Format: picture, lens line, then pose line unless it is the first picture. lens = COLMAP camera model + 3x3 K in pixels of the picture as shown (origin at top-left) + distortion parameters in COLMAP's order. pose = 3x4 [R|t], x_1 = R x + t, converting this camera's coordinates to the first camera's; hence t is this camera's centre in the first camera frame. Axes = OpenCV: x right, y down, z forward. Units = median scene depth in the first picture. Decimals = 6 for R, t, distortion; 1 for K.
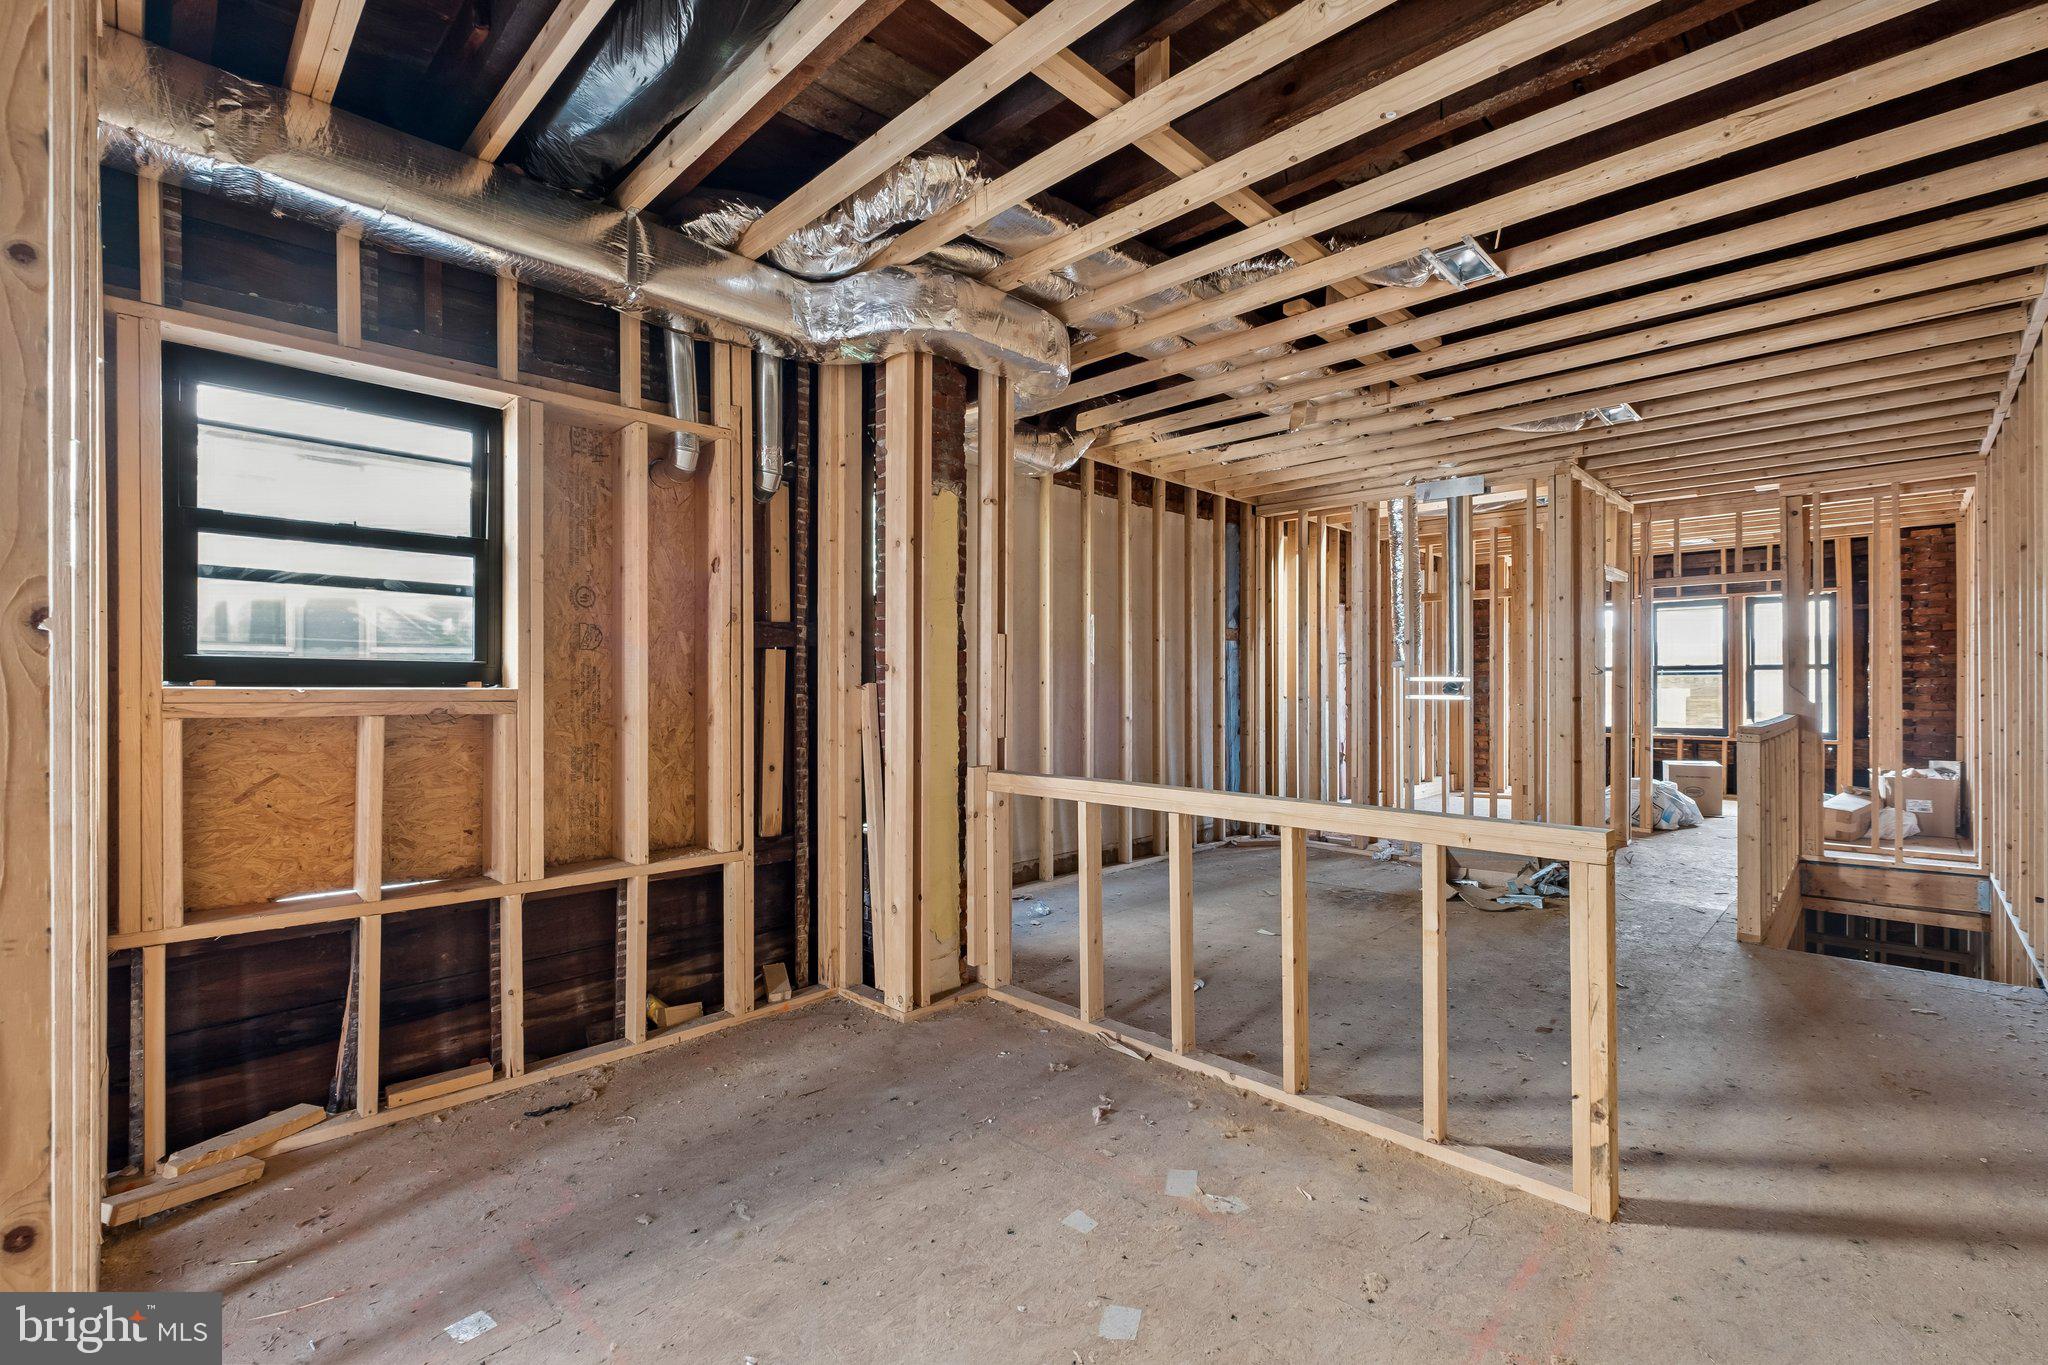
lens RADIAL K [[909.4, 0, 1015.2], [0, 909.4, 680.6], [0, 0, 1]] dist [-0.001253, 0.000517]
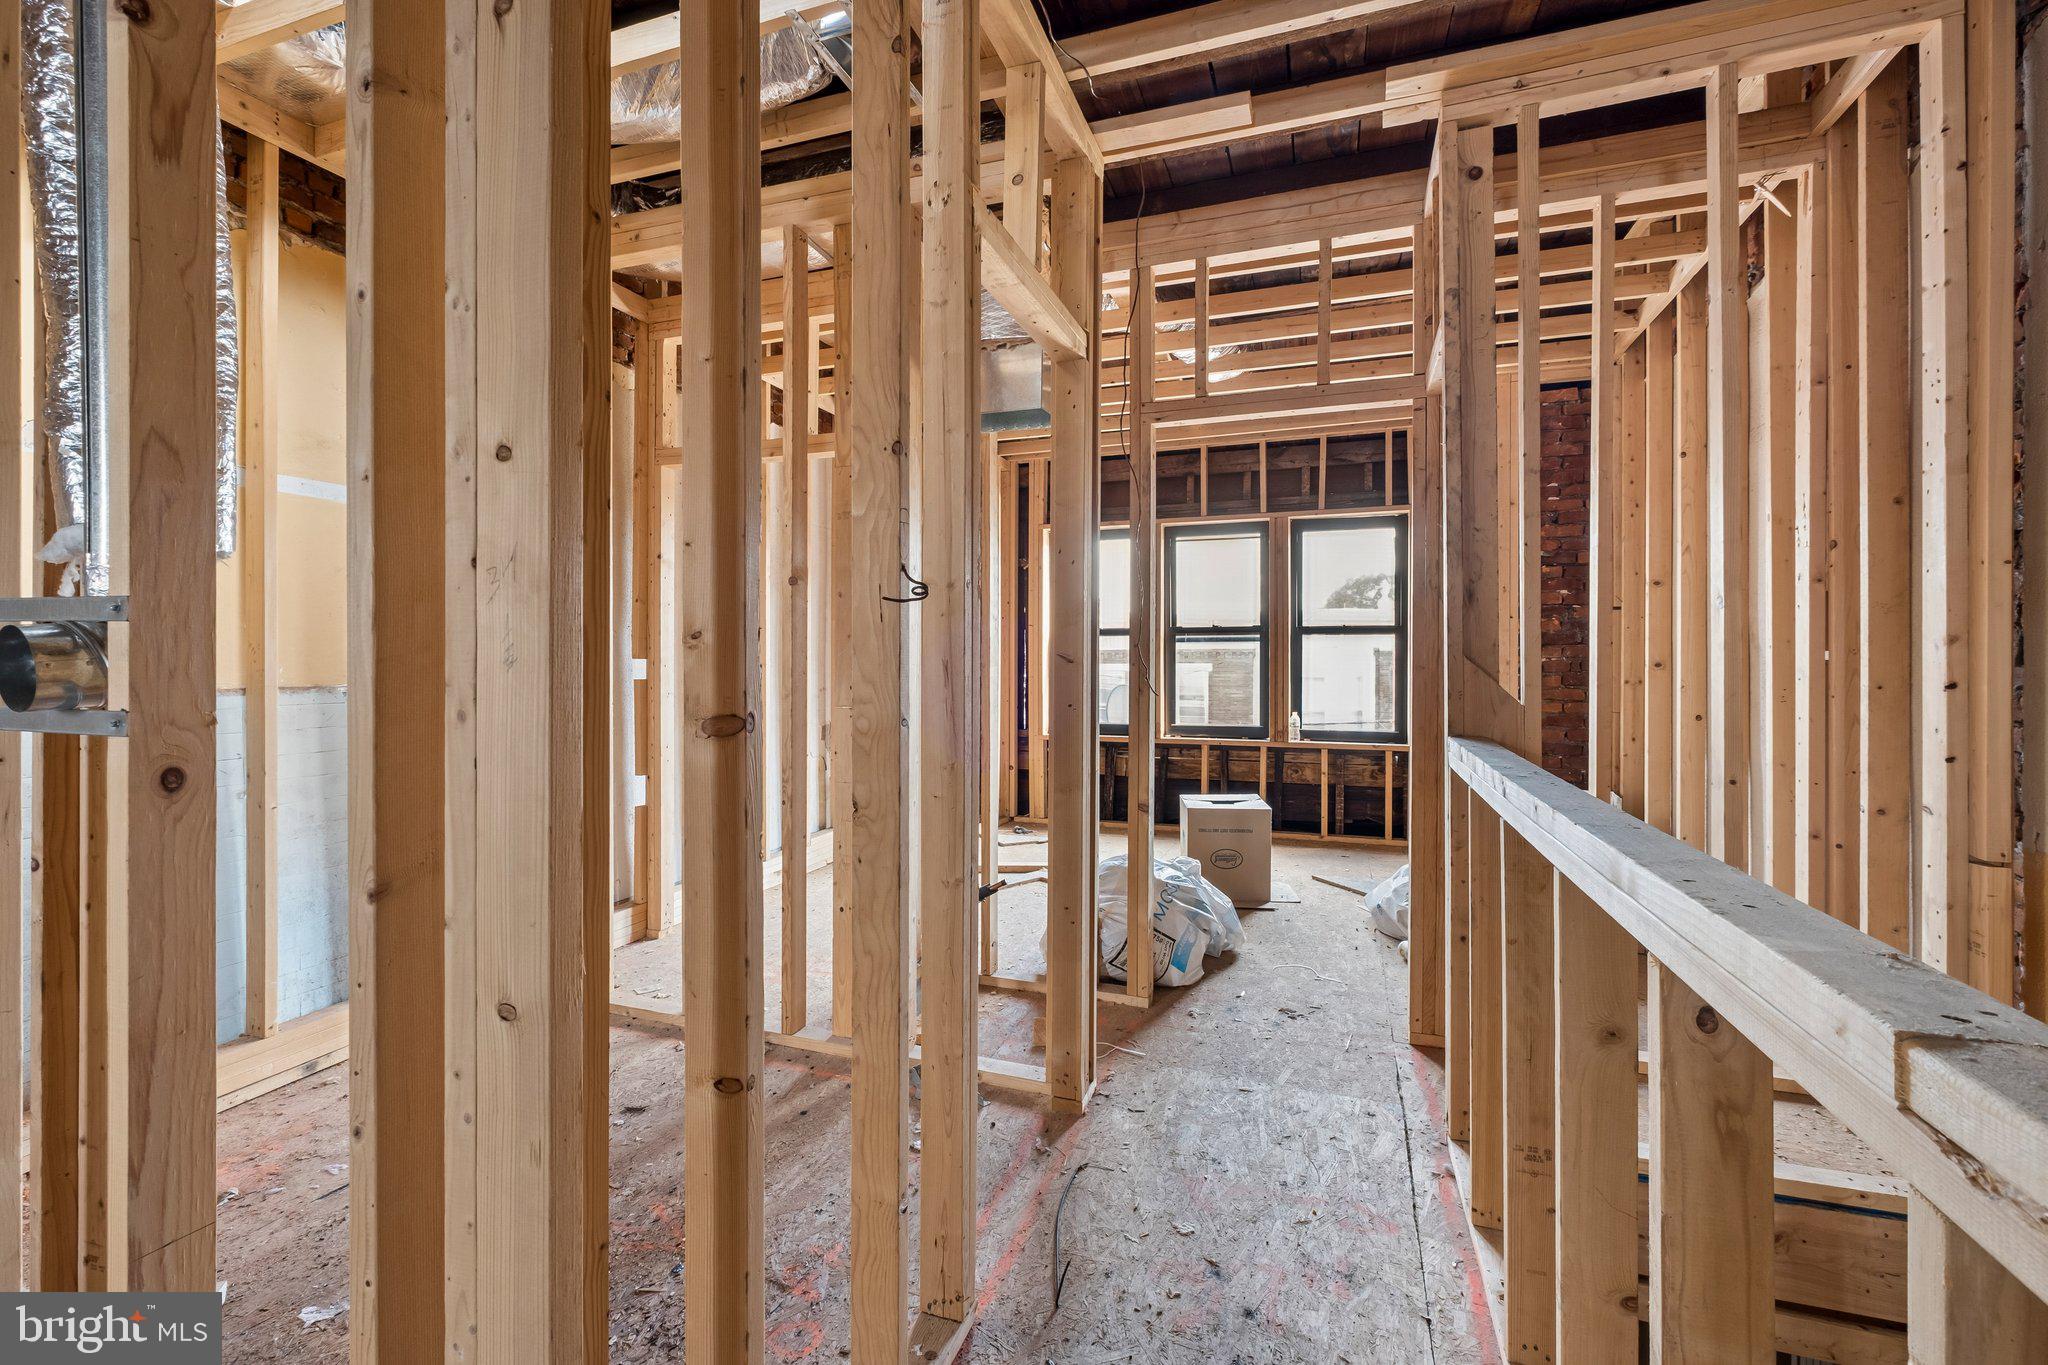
lens RADIAL K [[909.4, 0, 1018.6], [0, 909.4, 665.6], [0, 0, 1]] dist [-0.001253, 0.000517]
pose [[0.908524, -0.000434, 0.417833, 0.364085], [-0.004797, 0.999923, 0.011471, 0.004279], [-0.417806, -0.012427, 0.908451, 0.500123]]
